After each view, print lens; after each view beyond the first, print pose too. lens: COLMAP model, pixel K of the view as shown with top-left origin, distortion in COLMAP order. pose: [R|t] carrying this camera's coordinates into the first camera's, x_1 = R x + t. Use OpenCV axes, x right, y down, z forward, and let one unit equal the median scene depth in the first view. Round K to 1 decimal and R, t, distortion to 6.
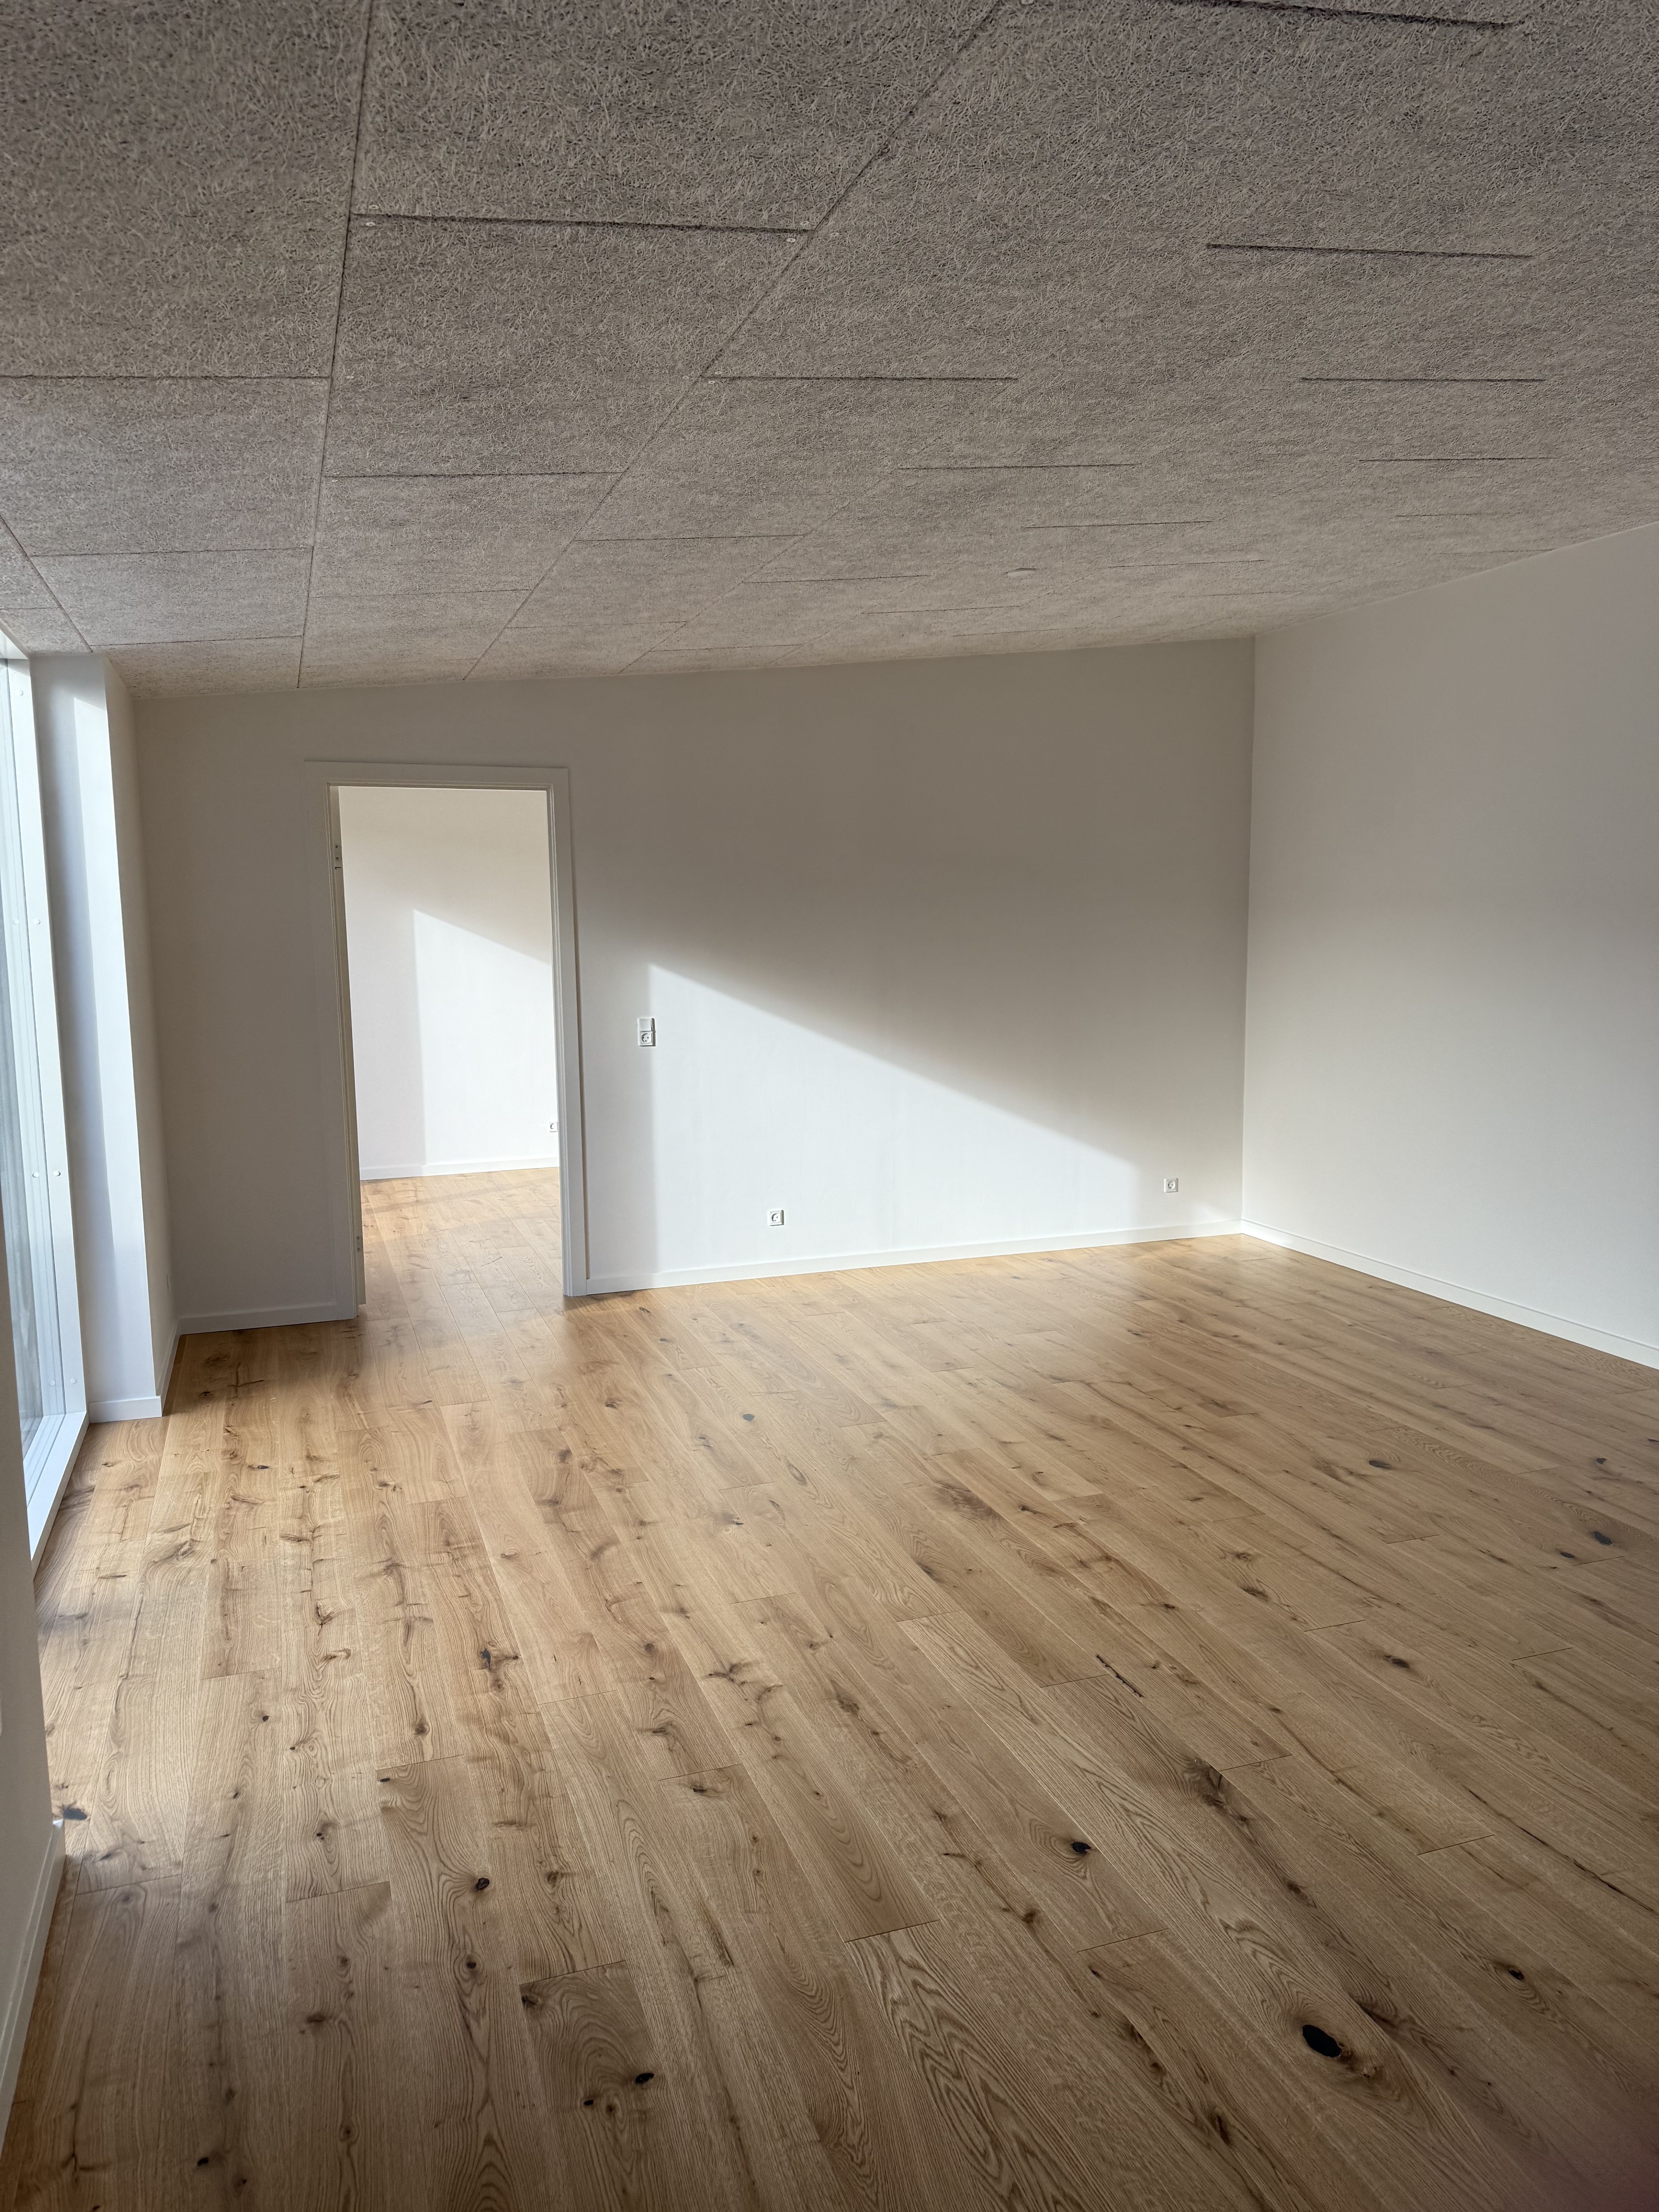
lens RADIAL K [[1586.8, 0, 829.5], [0, 1586.8, 1106.0], [0, 0, 1]] dist [0.015476, -0.003535]
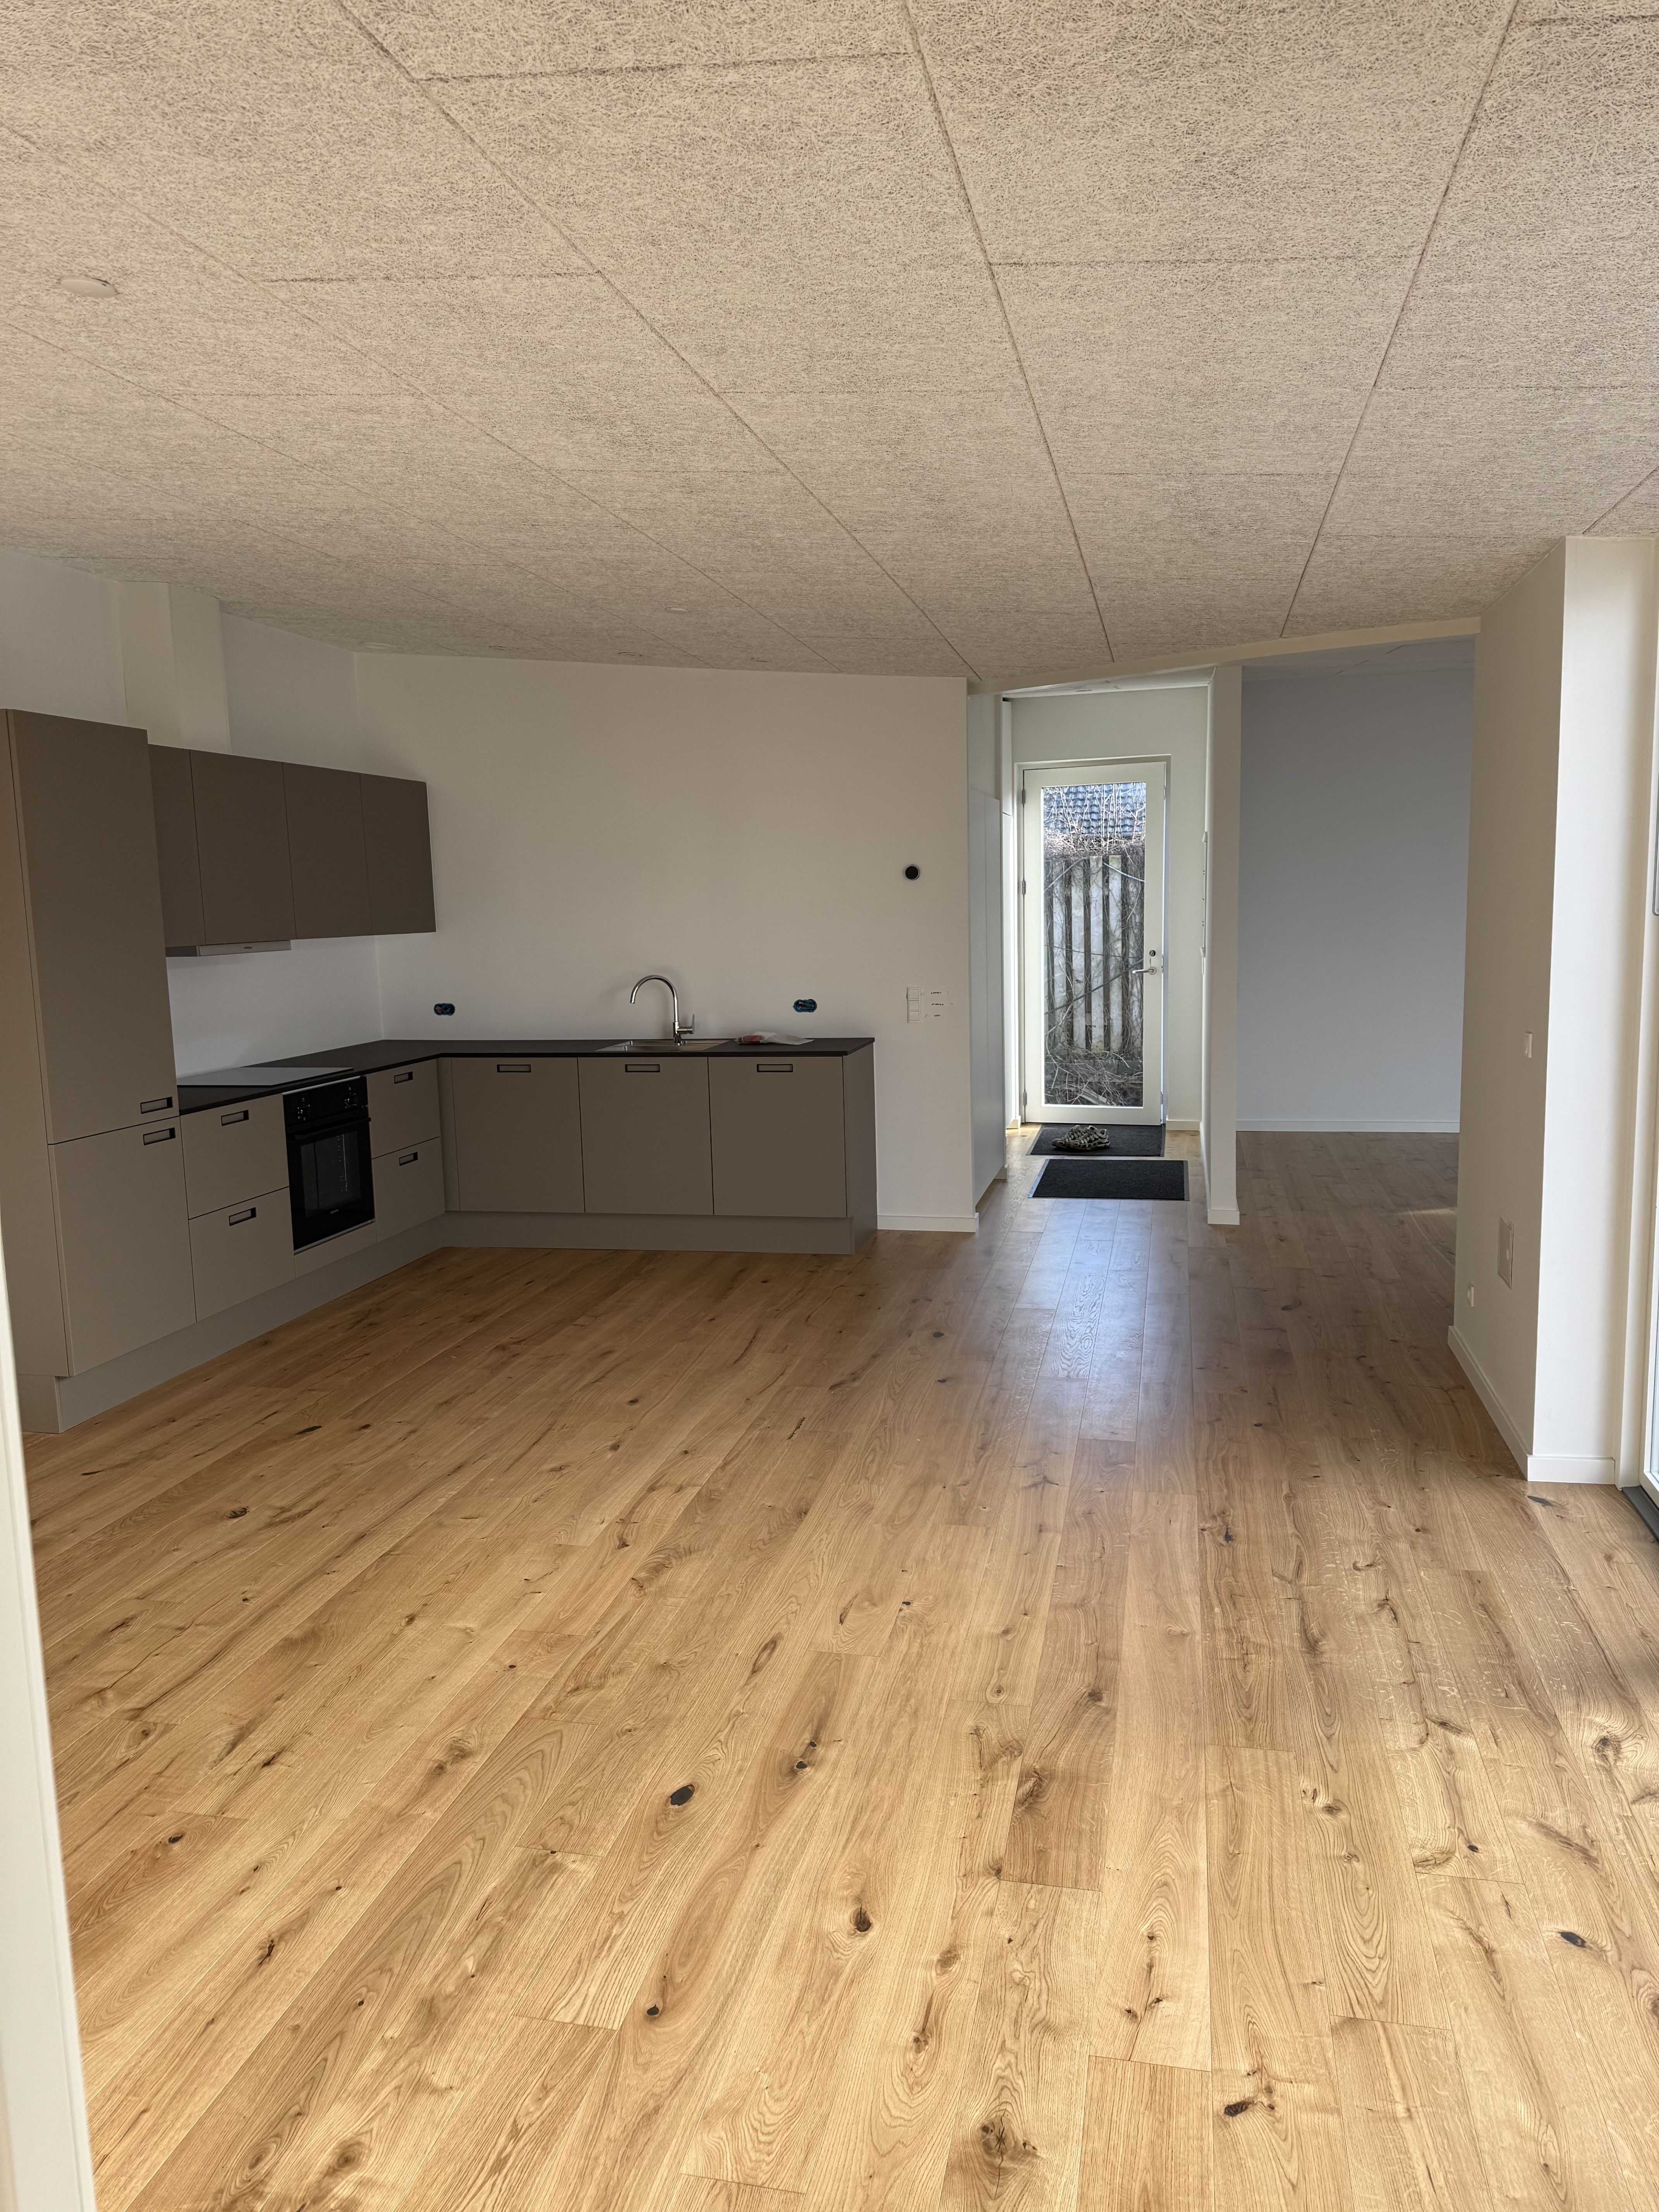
lens RADIAL K [[1527.9, 0, 829.5], [0, 1527.9, 1106.0], [0, 0, 1]] dist [0.058651, -0.001906]
pose [[-0.845226, -0.041137, 0.532823, -0.571166], [0.102114, 0.966230, 0.236583, -0.250130], [-0.524562, 0.254375, -0.812483, 2.044799]]
